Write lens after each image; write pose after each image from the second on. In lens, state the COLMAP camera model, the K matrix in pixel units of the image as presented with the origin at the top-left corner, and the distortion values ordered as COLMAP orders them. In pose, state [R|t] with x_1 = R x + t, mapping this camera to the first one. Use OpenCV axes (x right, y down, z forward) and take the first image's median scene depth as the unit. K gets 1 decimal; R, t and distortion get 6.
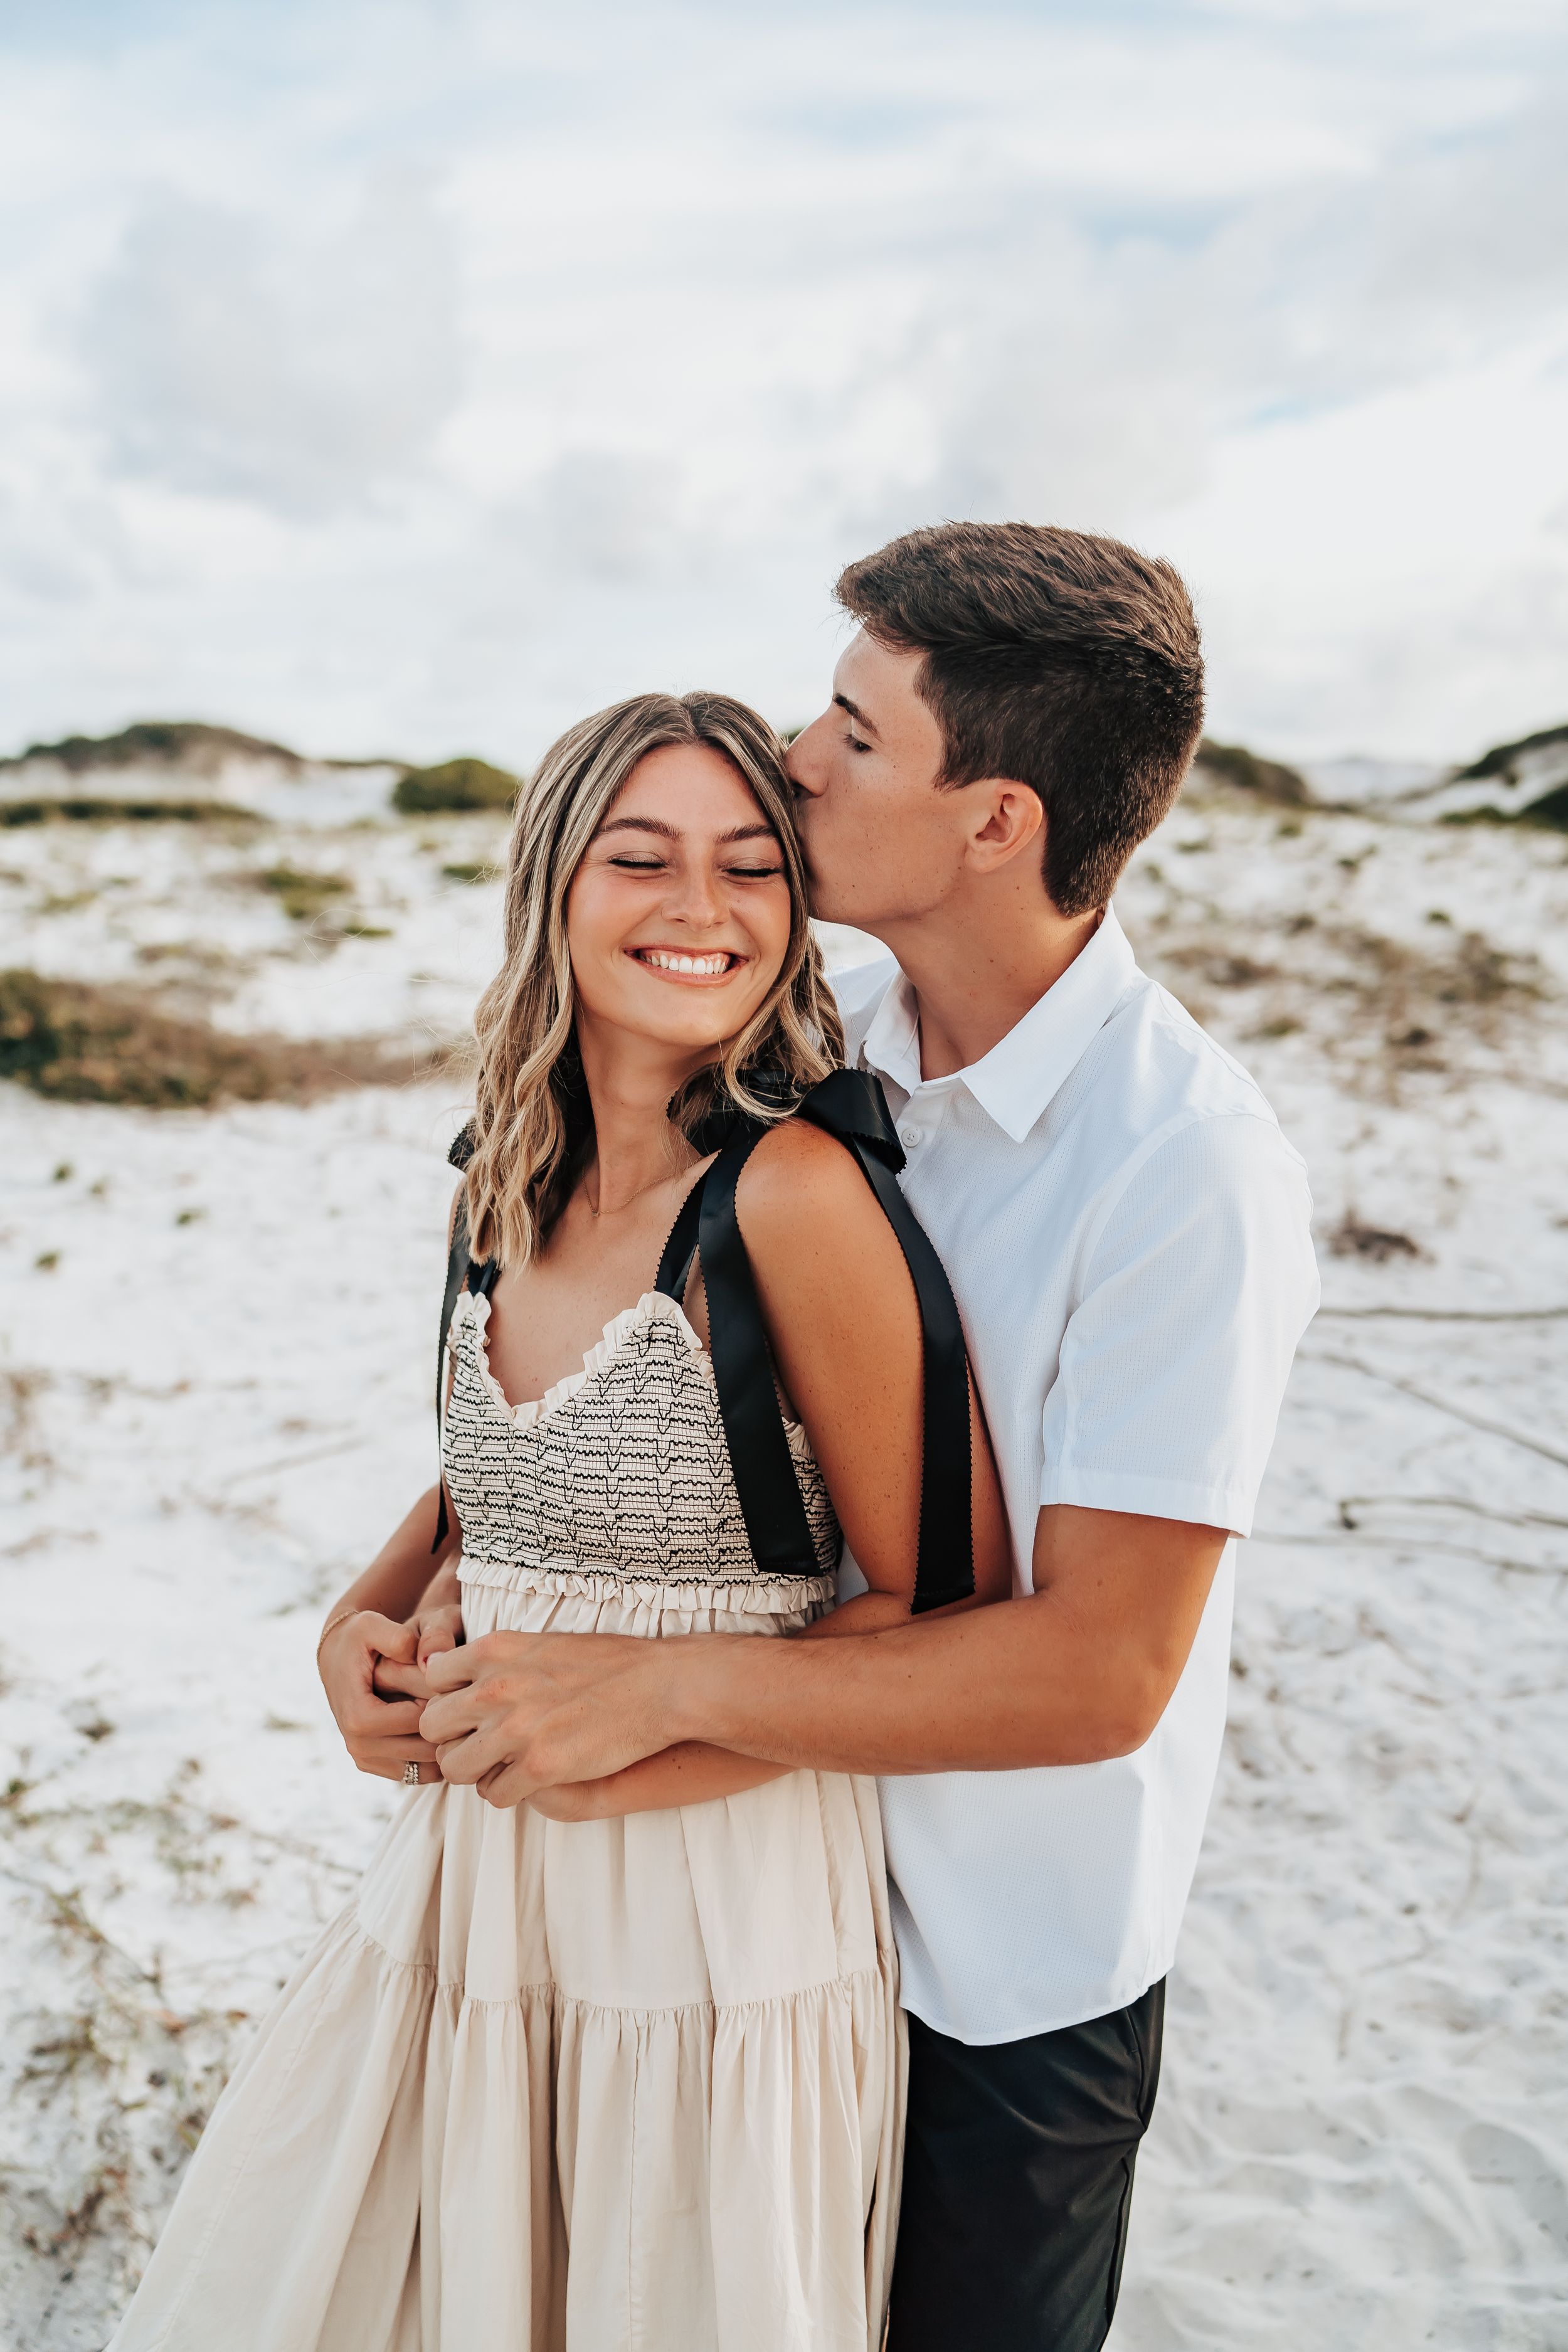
lens RADIAL K [[2219.4, 0, 776.8], [0, 2219.4, 1231.9], [0, 0, 1]] dist [-0.013526, 0.011962]
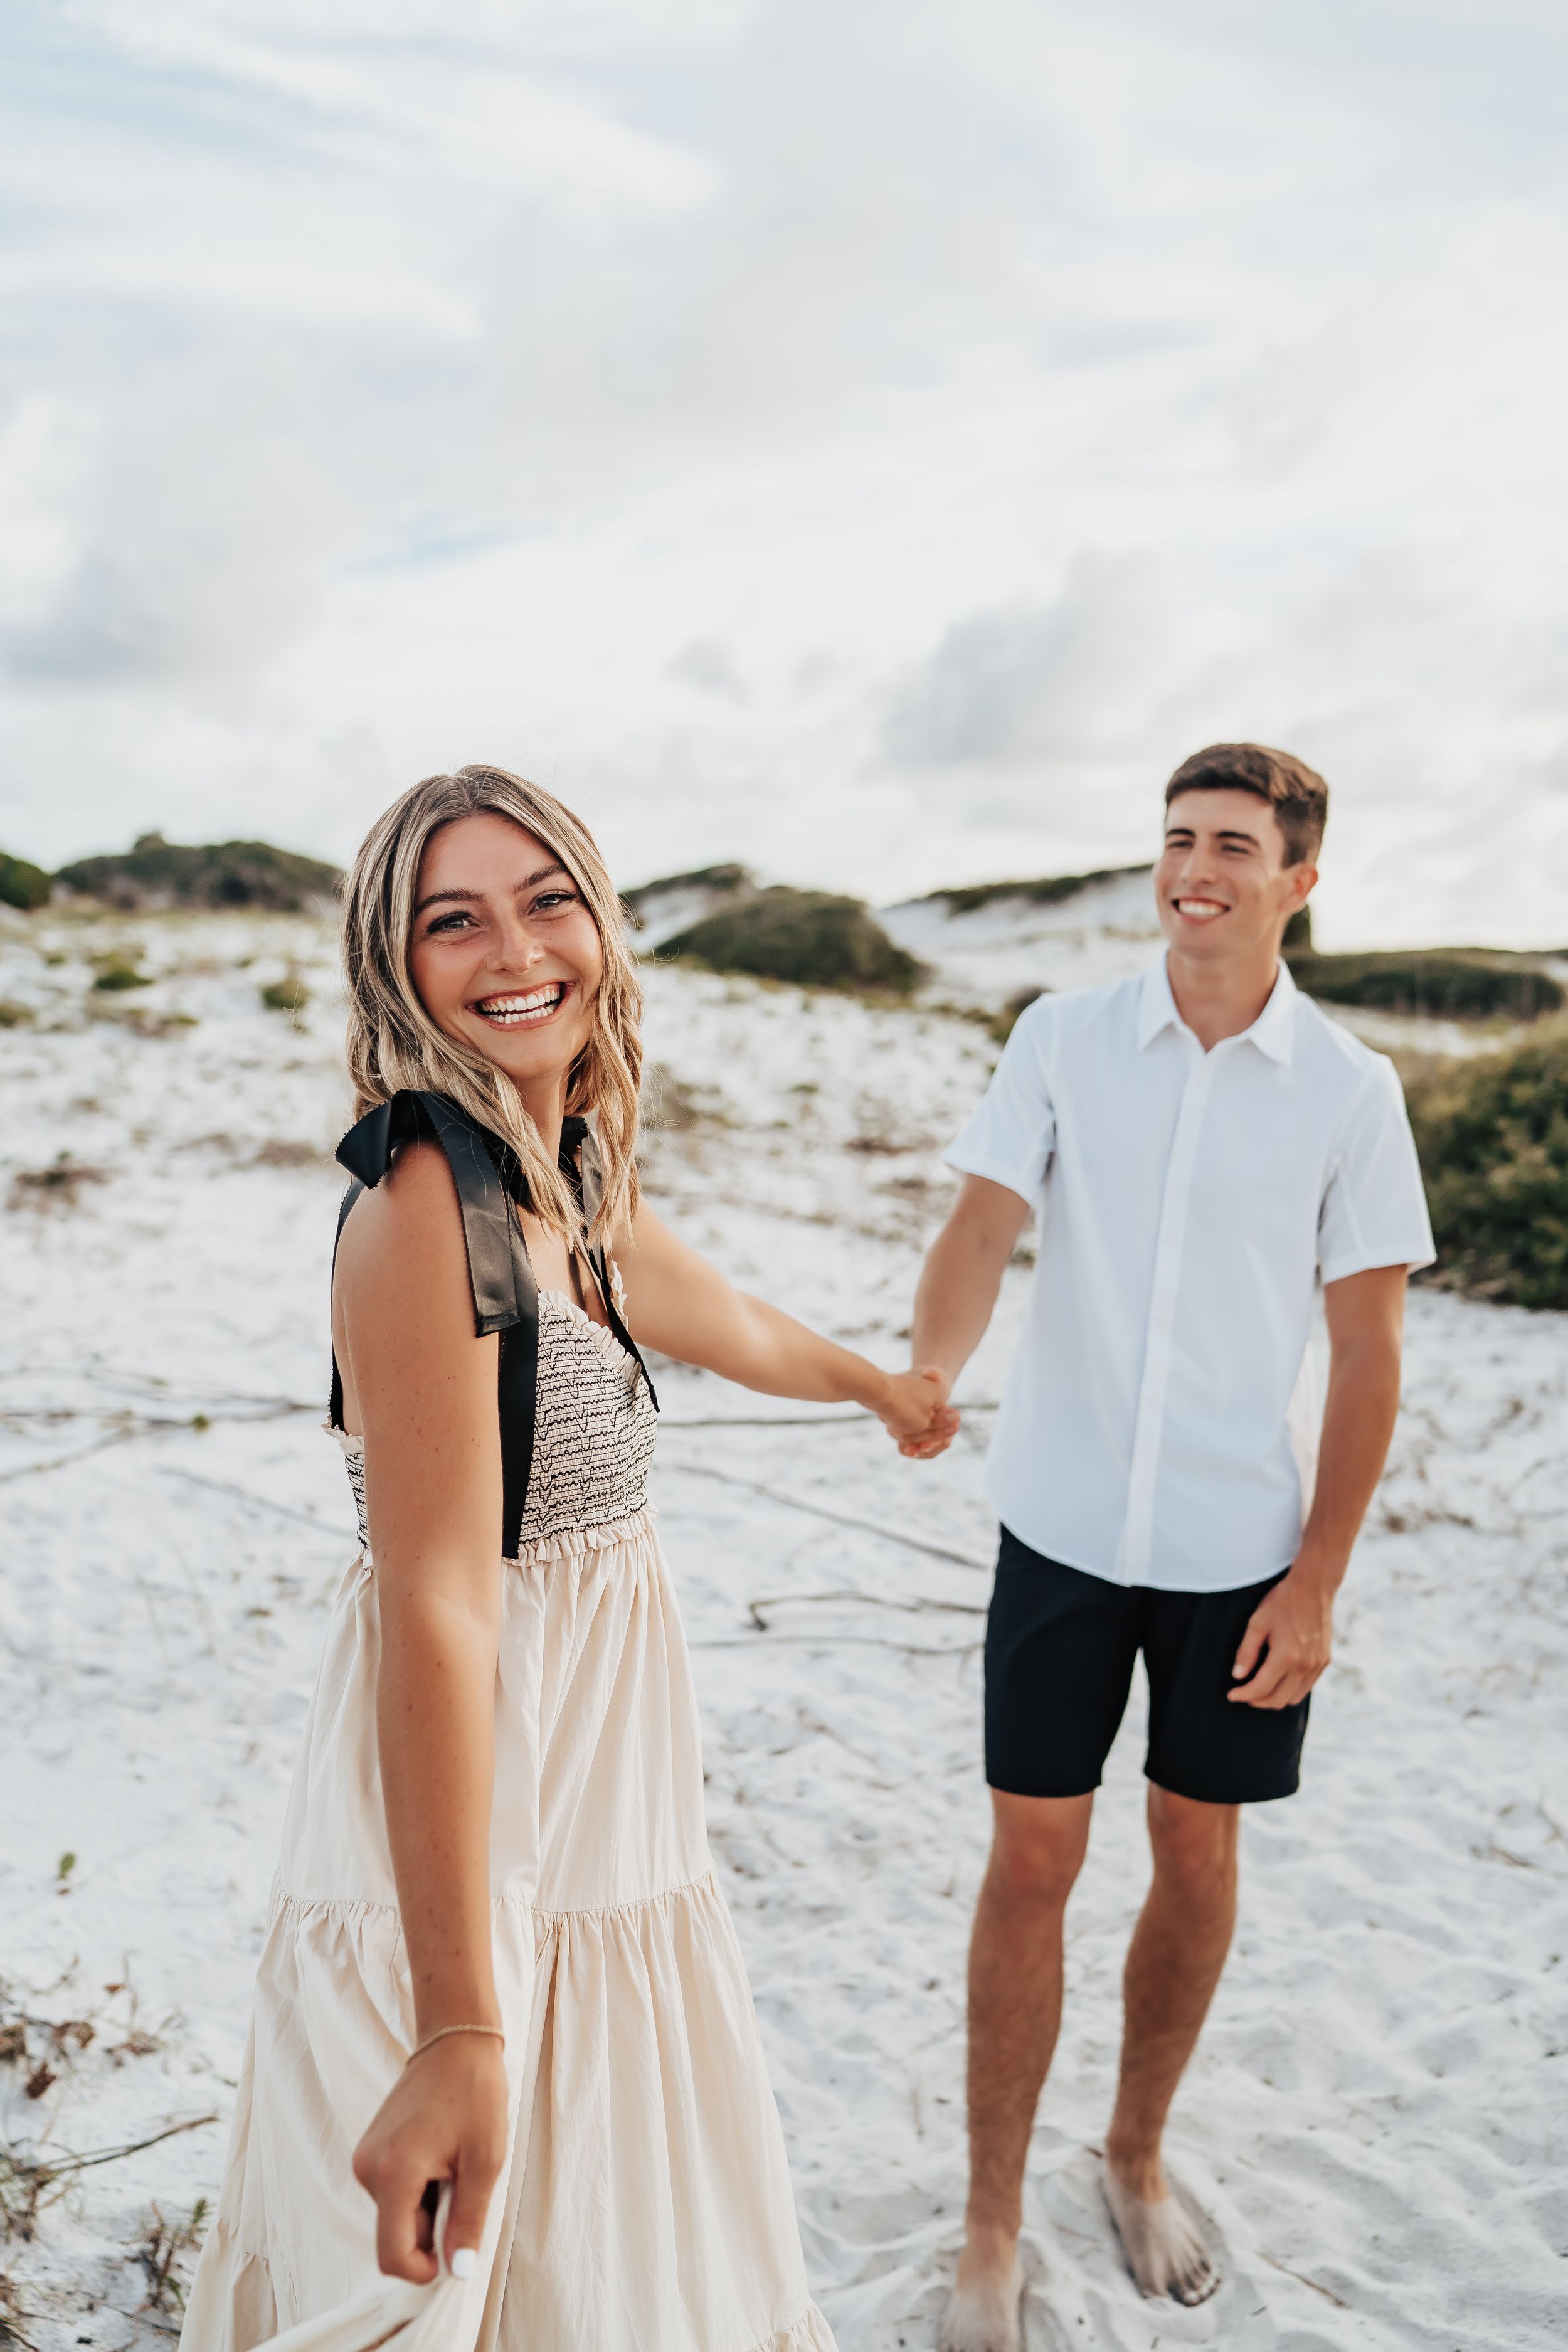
lens RADIAL K [[2219.4, 0, 776.8], [0, 2219.4, 1231.9], [0, 0, 1]] dist [-0.013526, 0.011962]
pose [[0.927261, -0.019980, 0.373883, -0.123235], [0.042046, 0.997815, -0.050955, 0.001878], [-0.372048, 0.062969, 0.926075, 0.029480]]
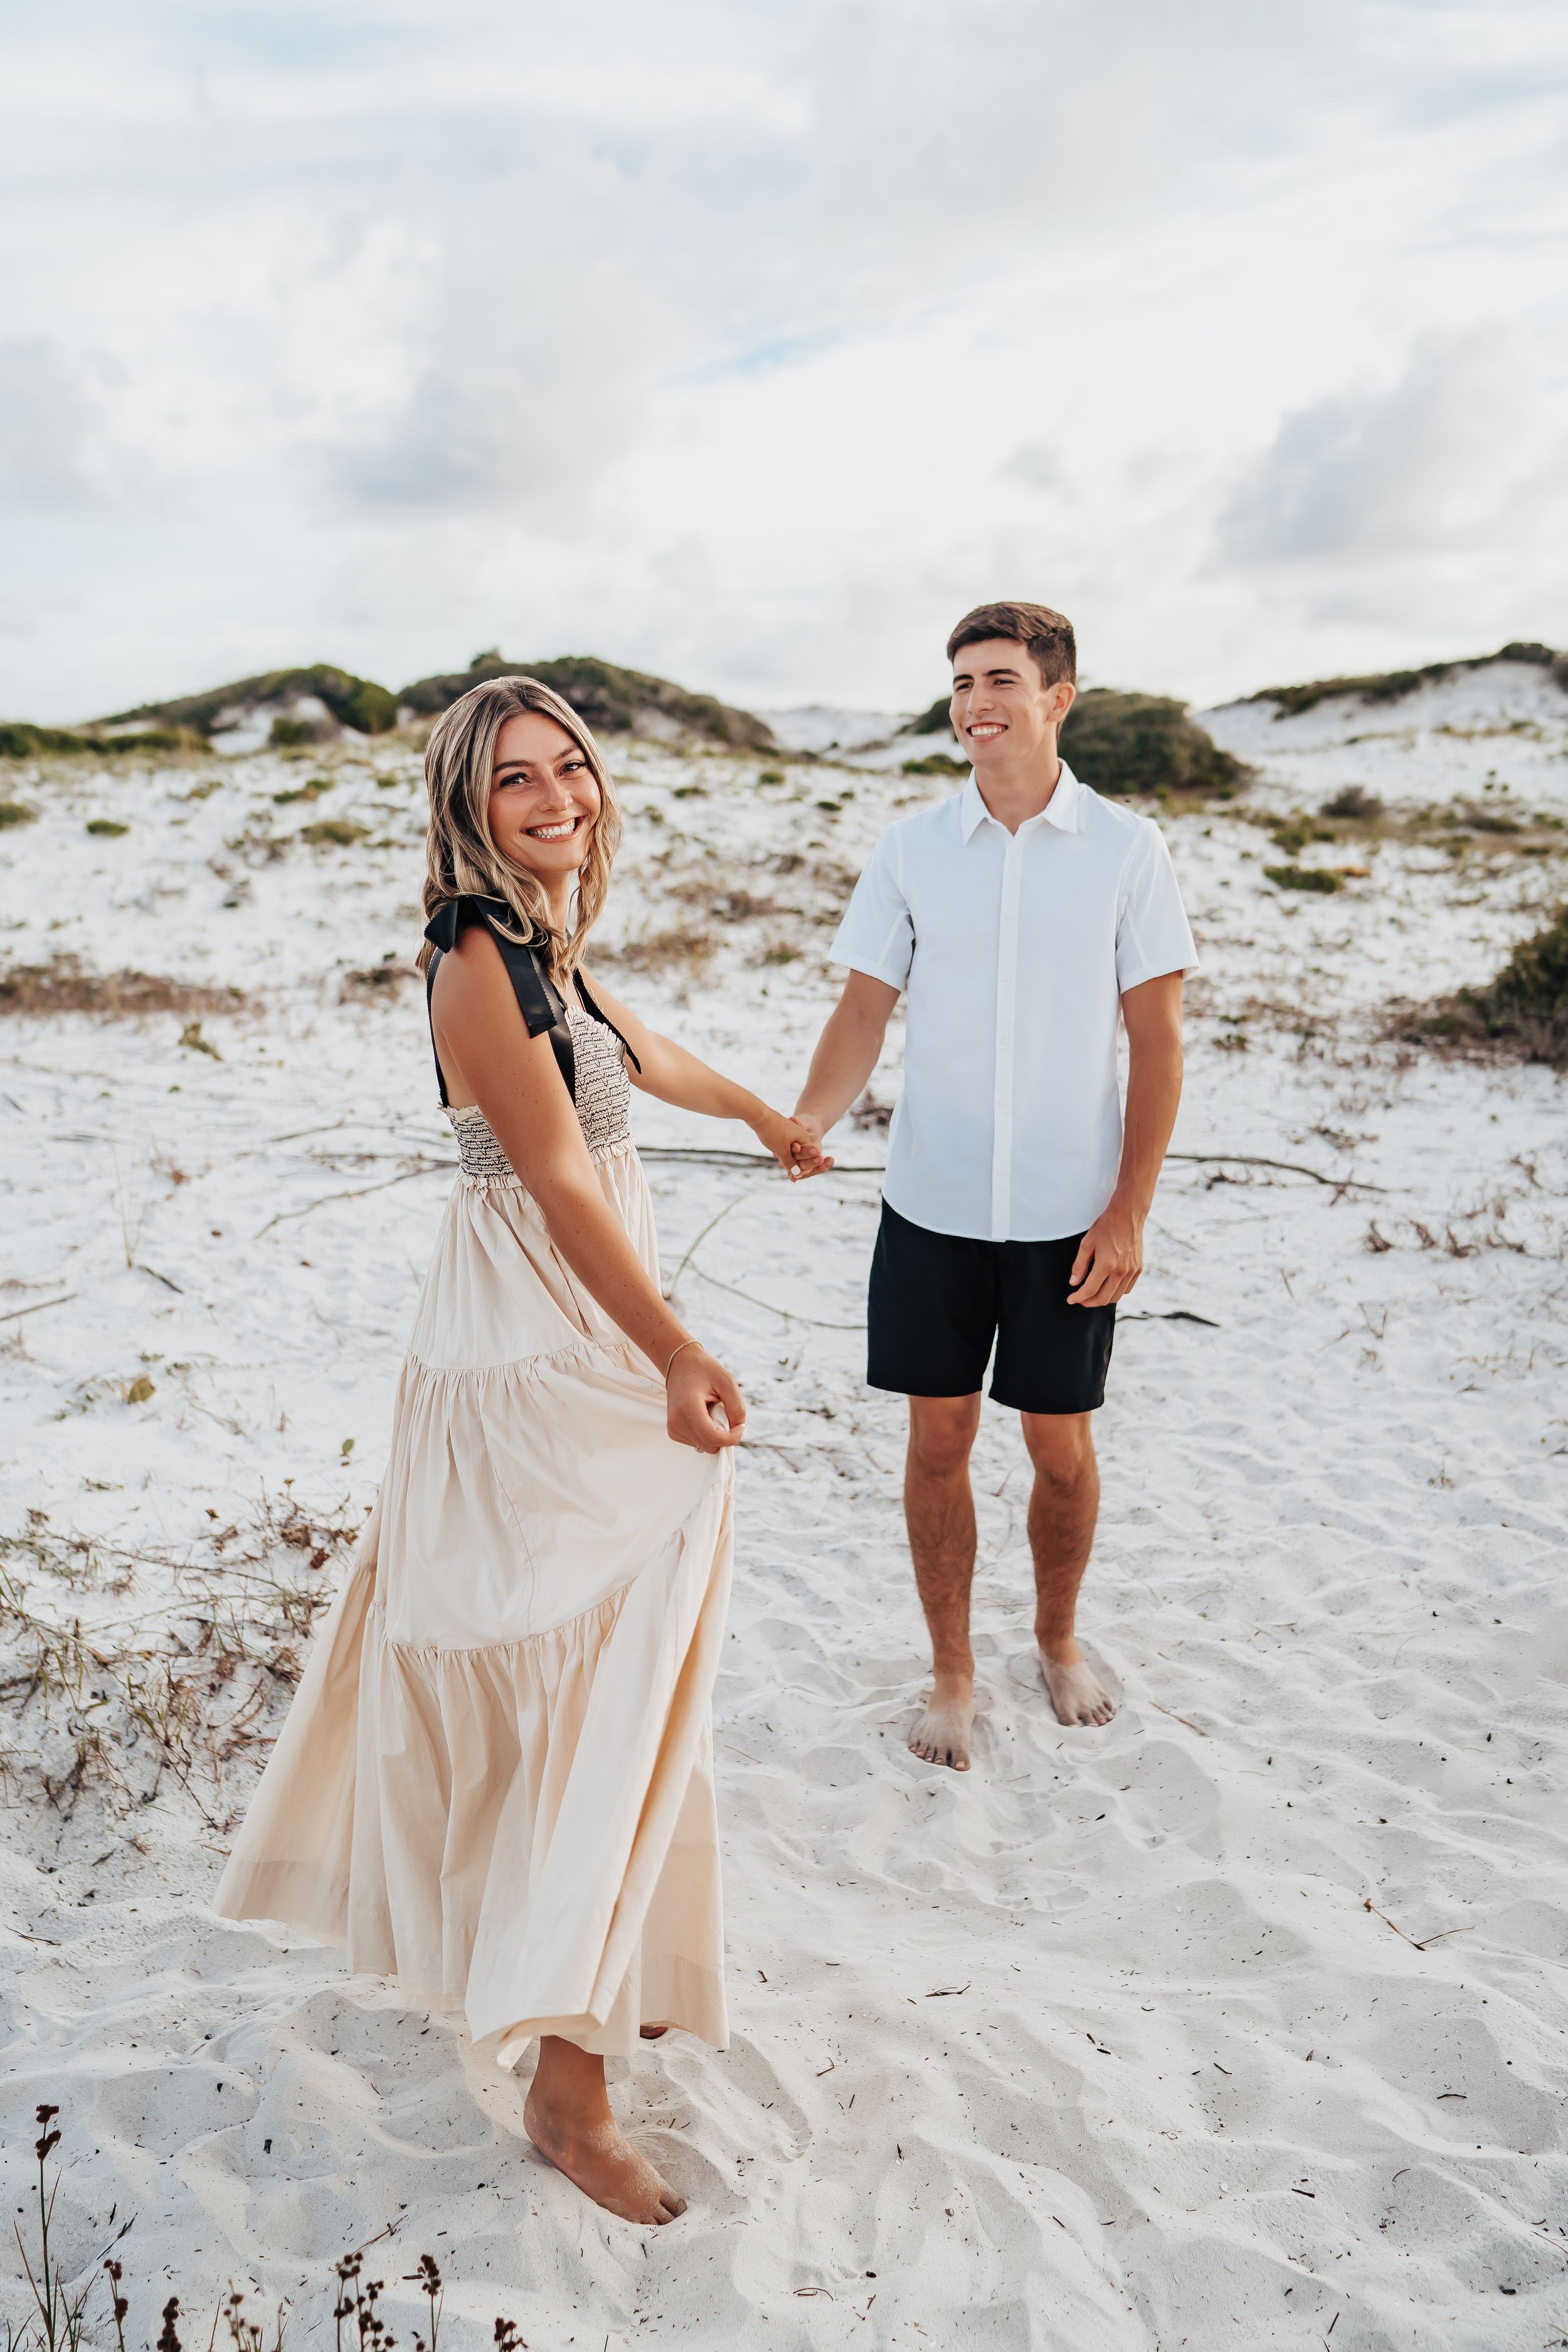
lens RADIAL K [[2212.6, 0, 774.9], [0, 2212.6, 1190.8], [0, 0, 1]] dist [-0.020759, 0.024244]
pose [[0.972786, -0.037097, 0.228716, -0.106956], [0.035777, 0.999311, 0.009920, 0.047019], [-0.228926, -0.001467, 0.973443, -0.244538]]
